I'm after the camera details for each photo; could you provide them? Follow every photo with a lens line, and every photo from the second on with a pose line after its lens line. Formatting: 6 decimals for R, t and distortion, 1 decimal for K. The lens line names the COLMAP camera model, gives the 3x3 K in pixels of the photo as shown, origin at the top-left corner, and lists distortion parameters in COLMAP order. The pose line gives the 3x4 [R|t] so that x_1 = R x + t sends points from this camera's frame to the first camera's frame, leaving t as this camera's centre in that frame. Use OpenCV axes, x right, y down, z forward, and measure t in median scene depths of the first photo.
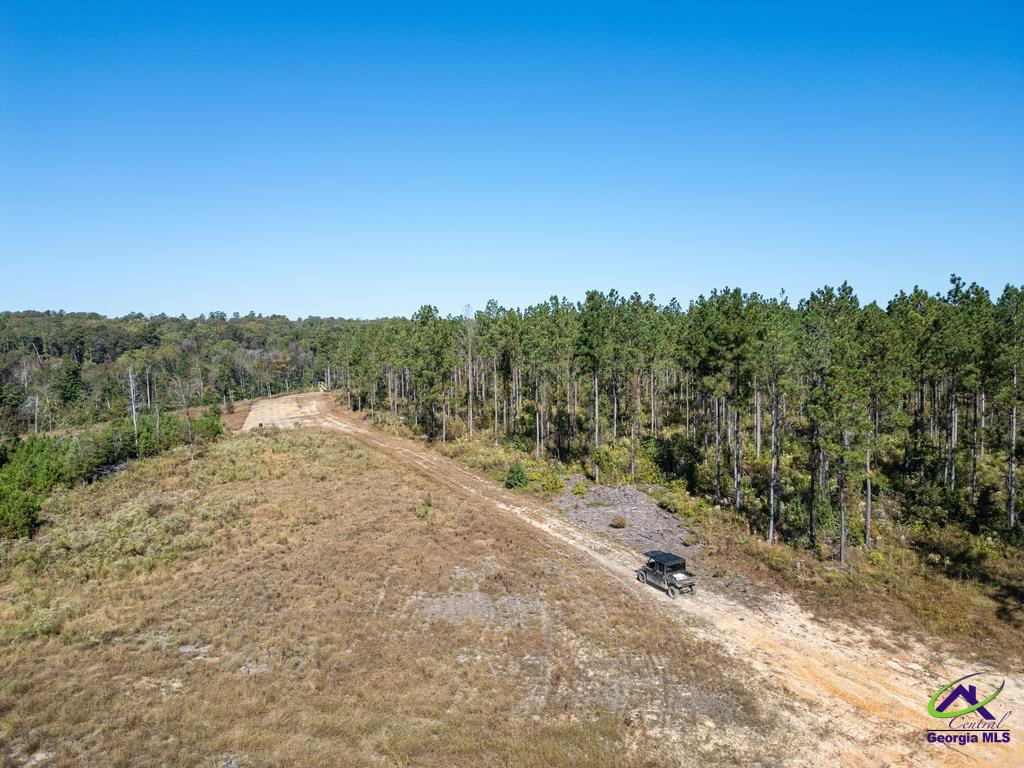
lens RADIAL K [[709.1, 0, 512.2], [0, 709.1, 383.5], [0, 0, 1]] dist [0.000957, 0.000082]
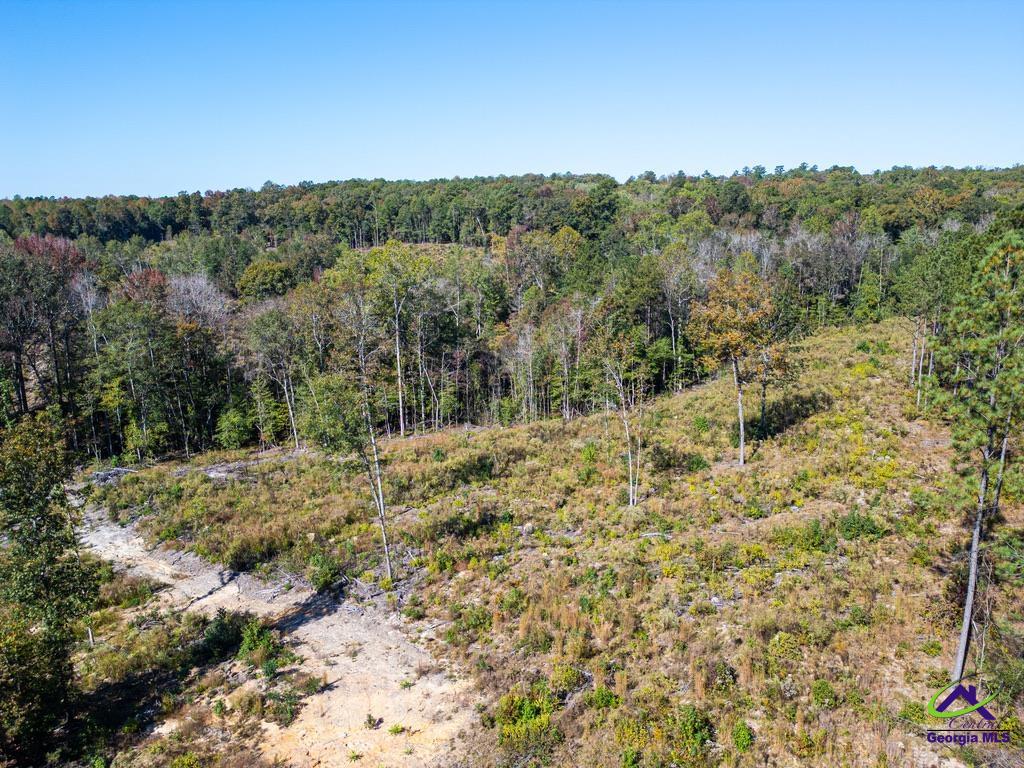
lens RADIAL K [[709.1, 0, 511.1], [0, 709.1, 385.9], [0, 0, 1]] dist [0.000957, 0.000082]
pose [[0.726203, 0.156421, -0.669449, -0.101707], [-0.026666, 0.979448, 0.199928, -0.025445], [0.686963, -0.127337, 0.715449, 0.368237]]
